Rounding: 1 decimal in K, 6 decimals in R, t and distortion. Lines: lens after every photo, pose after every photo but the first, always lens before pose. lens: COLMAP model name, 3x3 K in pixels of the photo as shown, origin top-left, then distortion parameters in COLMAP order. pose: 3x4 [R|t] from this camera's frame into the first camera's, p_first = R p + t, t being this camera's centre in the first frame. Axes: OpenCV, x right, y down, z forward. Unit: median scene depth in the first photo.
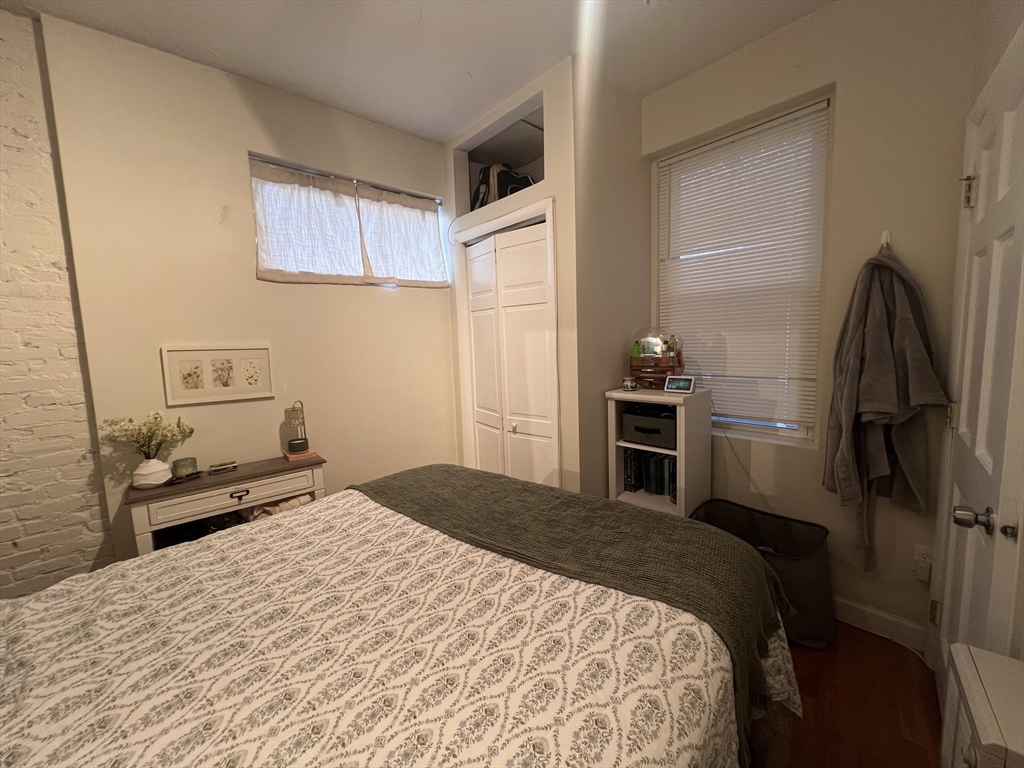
lens RADIAL K [[410.3, 0, 508.6], [0, 410.3, 383.1], [0, 0, 1]] dist [-0.002798, 0.000621]
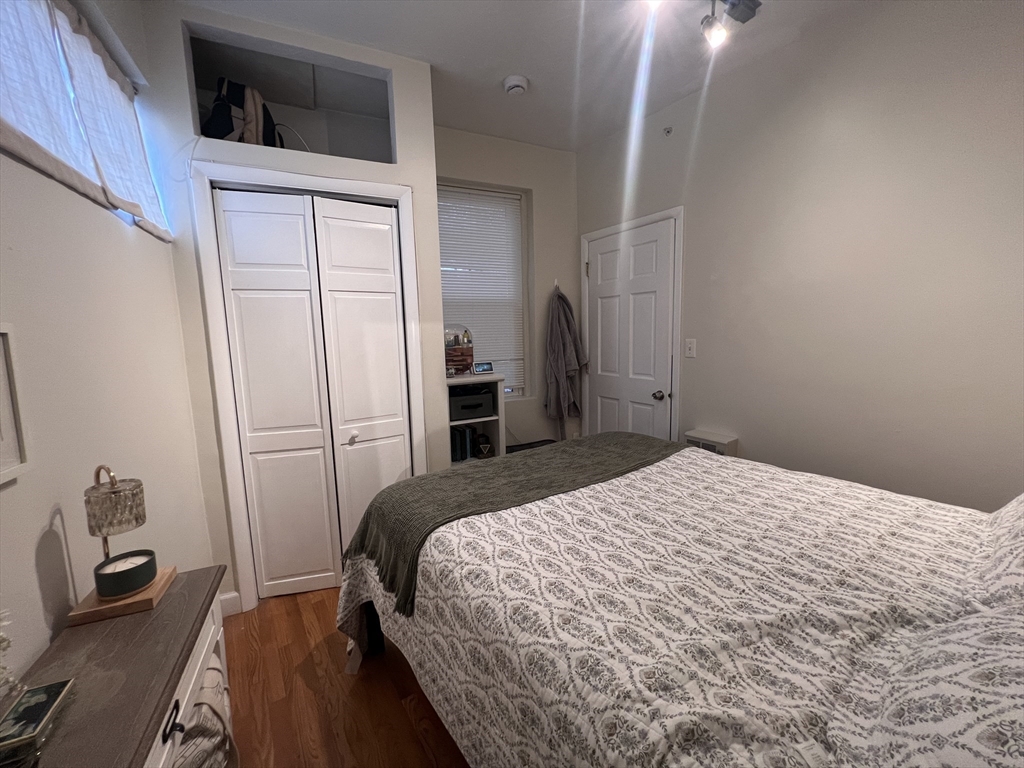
lens RADIAL K [[410.3, 0, 513.3], [0, 410.3, 384.3], [0, 0, 1]] dist [-0.002798, 0.000621]
pose [[0.276787, -0.094801, 0.956243, -0.831266], [0.118662, 0.990877, 0.063888, -0.016229], [-0.953576, 0.095786, 0.285512, 0.534145]]
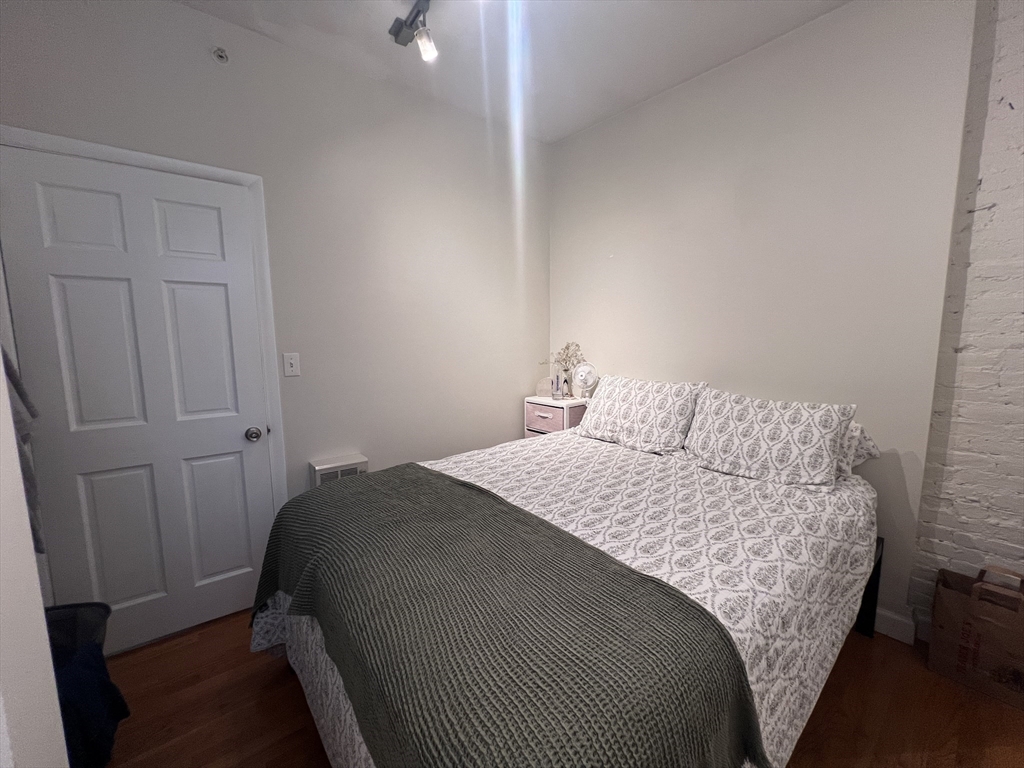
lens RADIAL K [[410.3, 0, 515.2], [0, 410.3, 382.8], [0, 0, 1]] dist [-0.002798, 0.000621]
pose [[-0.976160, 0.017466, 0.216347, -0.220147], [0.065392, 0.974110, 0.216412, -0.117143], [-0.206966, 0.225400, -0.952029, 1.208815]]
